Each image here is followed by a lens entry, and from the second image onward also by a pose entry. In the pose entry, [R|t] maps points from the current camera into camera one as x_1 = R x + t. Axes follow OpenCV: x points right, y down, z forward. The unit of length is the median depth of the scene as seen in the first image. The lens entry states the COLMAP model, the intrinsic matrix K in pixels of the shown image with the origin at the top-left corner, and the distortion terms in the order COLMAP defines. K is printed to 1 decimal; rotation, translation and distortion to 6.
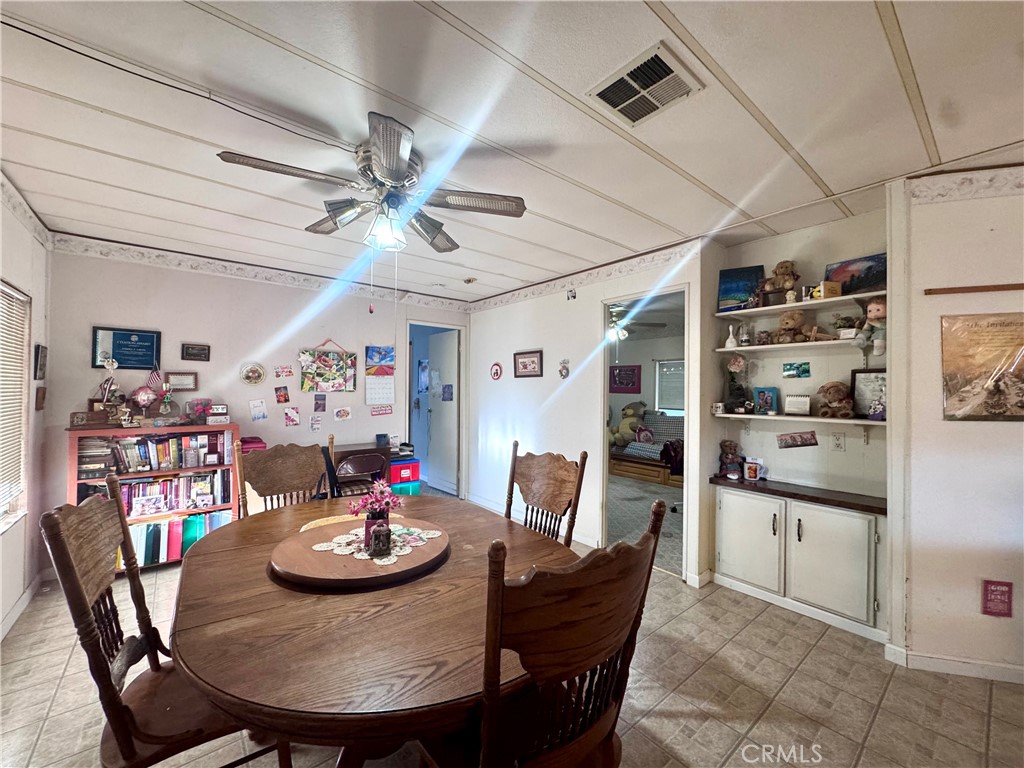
lens RADIAL K [[409.7, 0, 513.5], [0, 409.7, 387.2], [0, 0, 1]] dist [-0.004058, -0.000418]
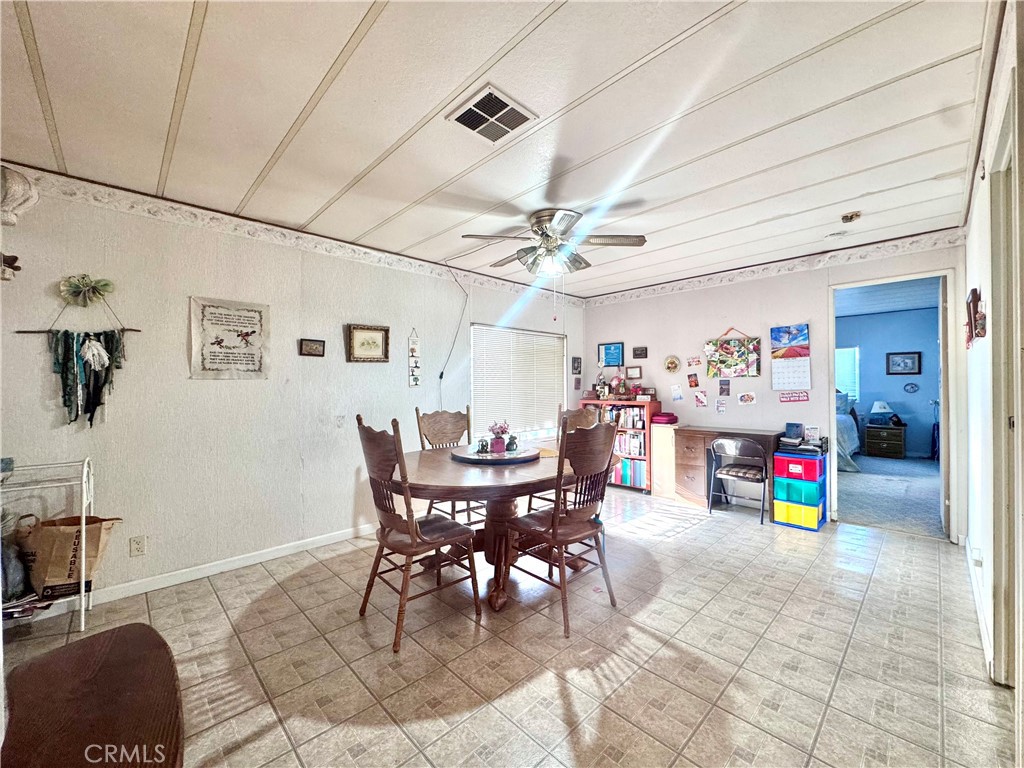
lens RADIAL K [[409.7, 0, 510.3], [0, 409.7, 387.0], [0, 0, 1]] dist [-0.004058, -0.000418]
pose [[0.078905, -0.009593, -0.996836, 0.597555], [0.011196, 0.999899, -0.008736, 0.041983], [0.996819, -0.010472, 0.079005, 0.361794]]
